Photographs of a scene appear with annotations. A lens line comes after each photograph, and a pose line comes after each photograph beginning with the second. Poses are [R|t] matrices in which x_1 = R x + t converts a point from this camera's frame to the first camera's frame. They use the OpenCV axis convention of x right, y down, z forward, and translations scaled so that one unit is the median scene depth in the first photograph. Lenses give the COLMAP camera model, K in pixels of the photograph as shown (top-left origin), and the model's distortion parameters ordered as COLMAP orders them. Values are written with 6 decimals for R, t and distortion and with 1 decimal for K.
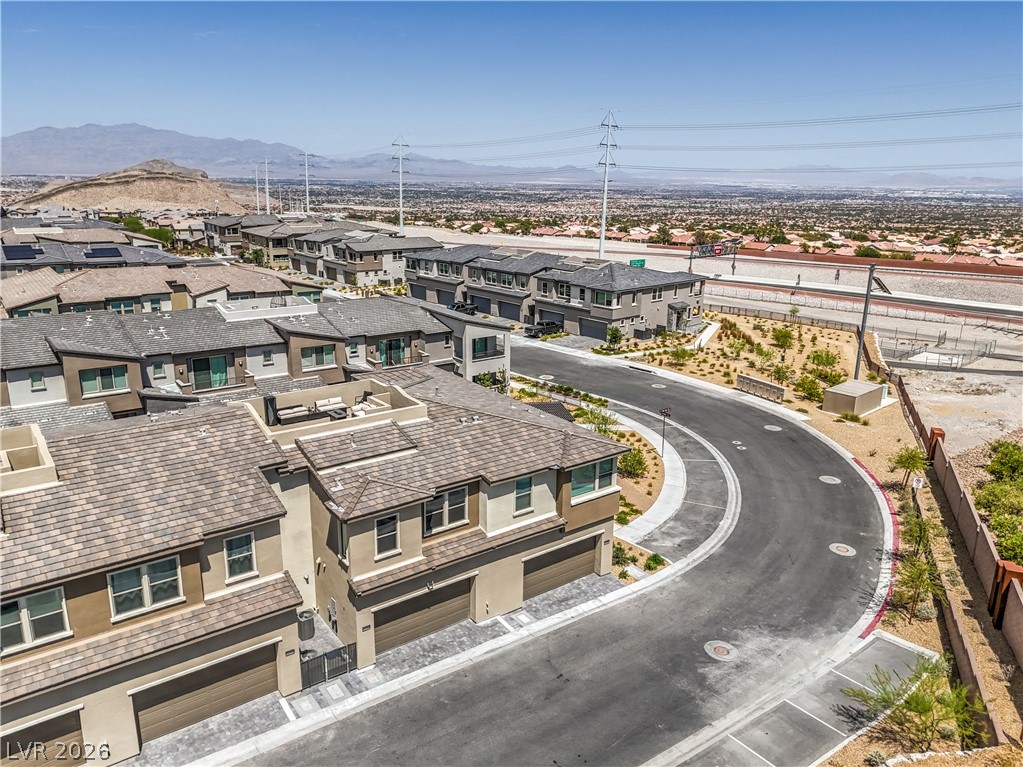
lens RADIAL K [[751.6, 0, 511.5], [0, 751.6, 383.5], [0, 0, 1]] dist [0.080406, -0.073309]
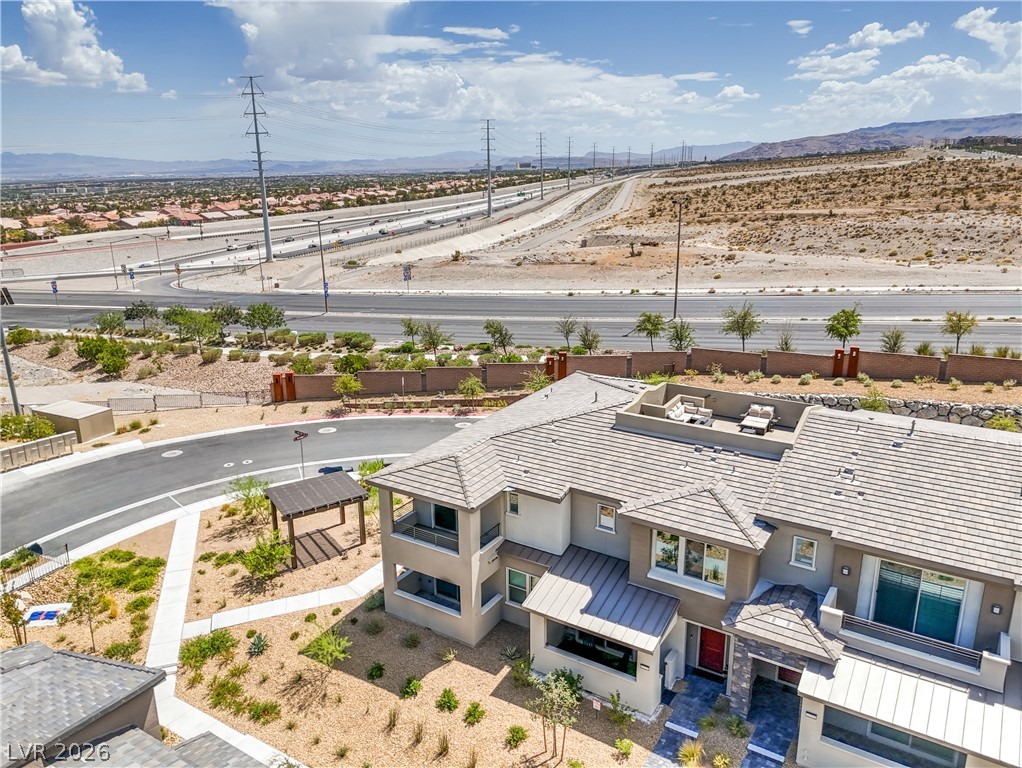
lens RADIAL K [[762.6, 0, 508.8], [0, 762.6, 370.2], [0, 0, 1]] dist [0.039959, -0.011283]
pose [[-0.364315, -0.256434, 0.895274, -0.625693], [0.260383, 0.894952, 0.362300, -0.272786], [-0.894134, 0.365106, -0.259274, 0.924043]]
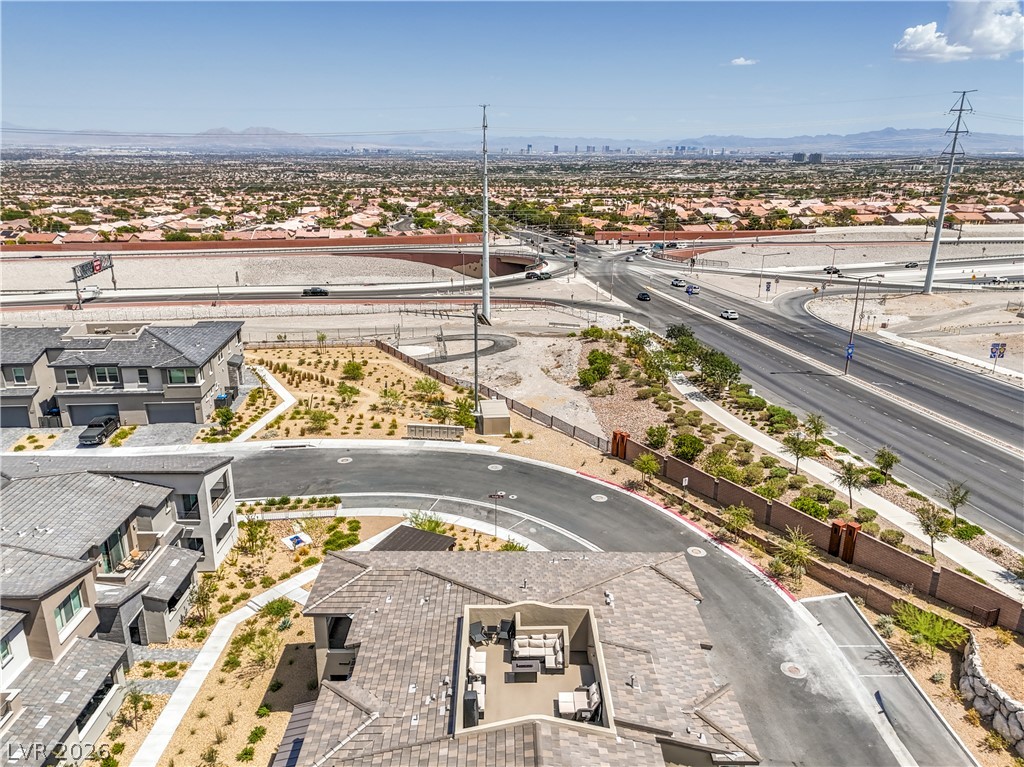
lens RADIAL K [[752.3, 0, 512.0], [0, 752.3, 383.5], [0, 0, 1]] dist [0.080406, -0.073309]
pose [[0.583424, -0.259215, 0.769691, -0.519327], [0.219582, 0.962749, 0.157790, -0.256505], [-0.781921, 0.076951, 0.618610, 0.298264]]
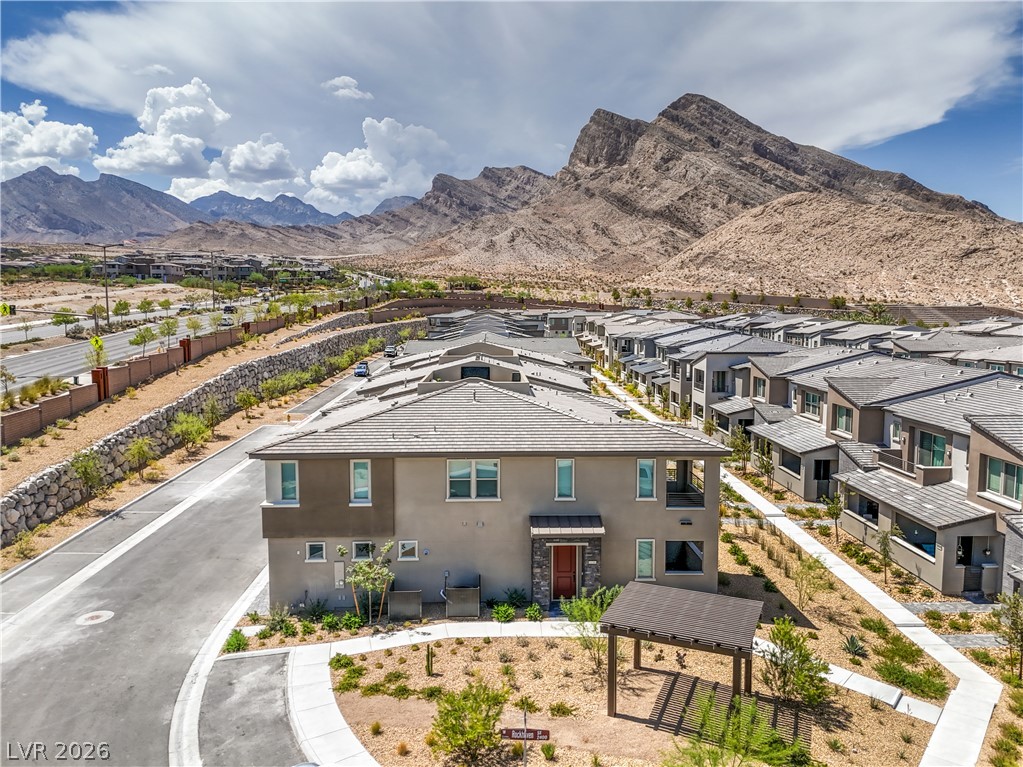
lens RADIAL K [[763.3, 0, 509.3], [0, 763.3, 369.7], [0, 0, 1]] dist [0.039959, -0.011283]
pose [[-0.571222, 0.053096, -0.819076, 0.435644], [-0.230536, 0.947357, 0.222187, -0.162905], [0.787755, 0.315745, -0.528911, 1.048210]]
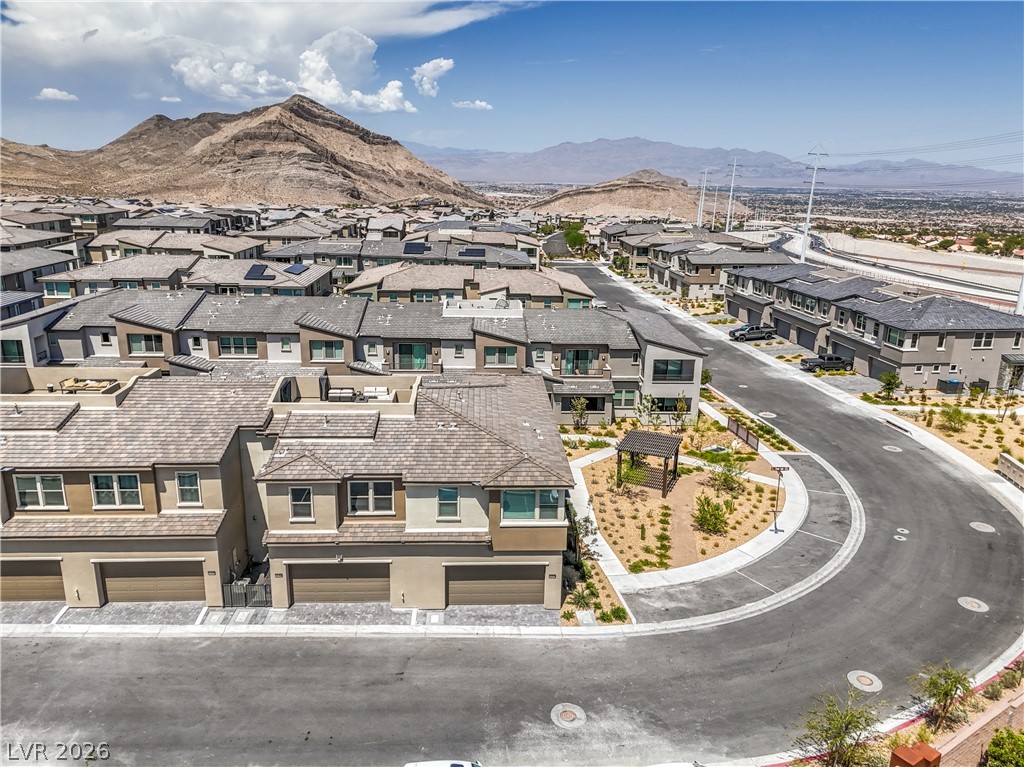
lens RADIAL K [[752.3, 0, 512.0], [0, 752.3, 383.5], [0, 0, 1]] dist [0.080406, -0.073309]
pose [[0.830148, 0.153069, -0.536119, 0.374750], [-0.158537, 0.986688, 0.036227, -0.040717], [0.534528, 0.054921, 0.843364, 0.090590]]
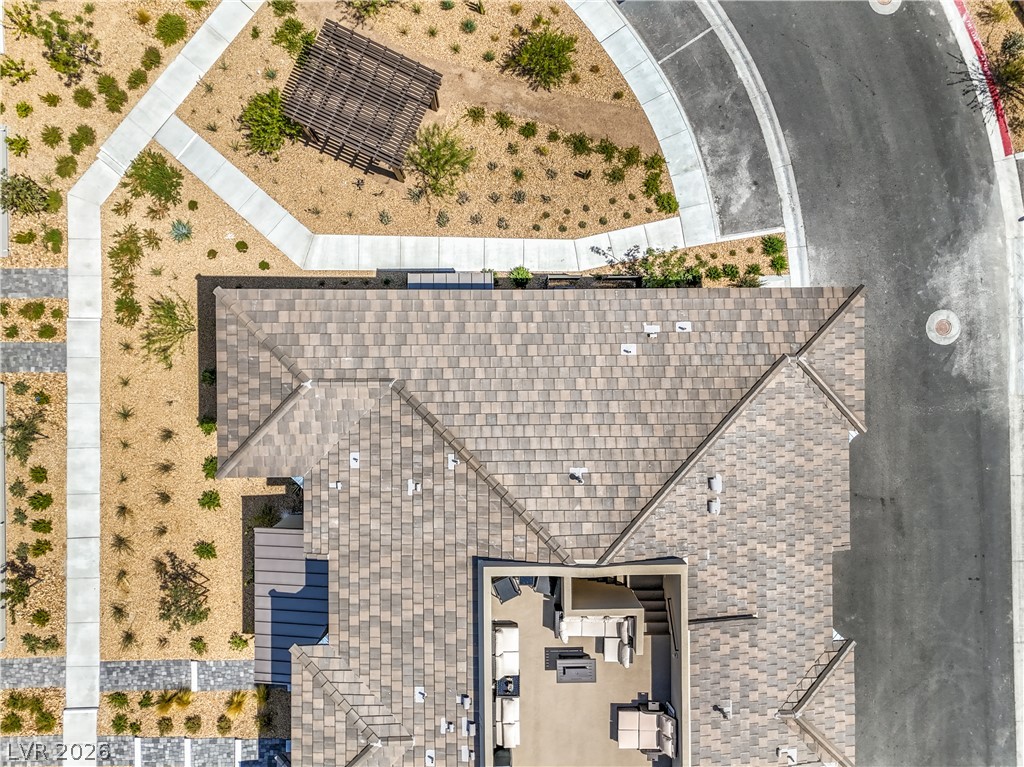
lens RADIAL K [[752.3, 0, 512.0], [0, 752.3, 383.5], [0, 0, 1]] dist [0.080406, -0.073309]
pose [[0.585647, -0.810565, -0.001689, -0.049333], [0.200064, 0.142529, 0.969361, -0.371826], [-0.785489, -0.568041, 0.245636, 0.655480]]
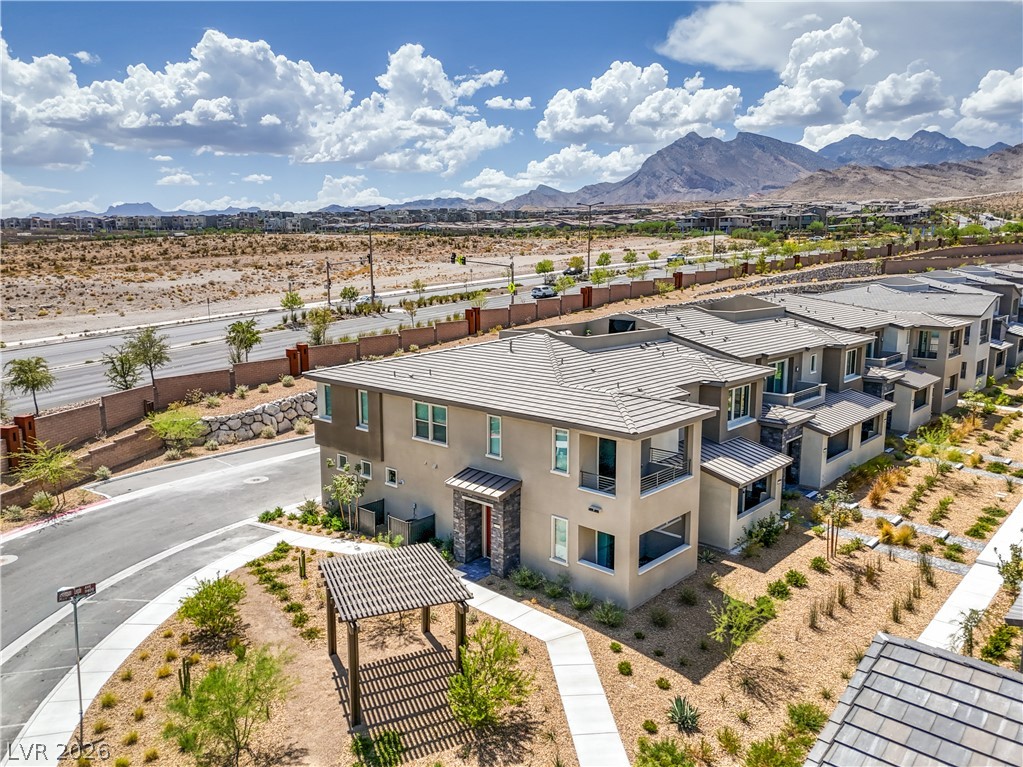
lens RADIAL K [[751.6, 0, 511.5], [0, 751.6, 383.5], [0, 0, 1]] dist [0.080406, -0.073309]
pose [[-0.979956, 0.019740, -0.198234, 0.055093], [-0.066148, 0.906380, 0.417252, -0.225794], [0.187912, 0.422002, -0.886907, 1.261670]]
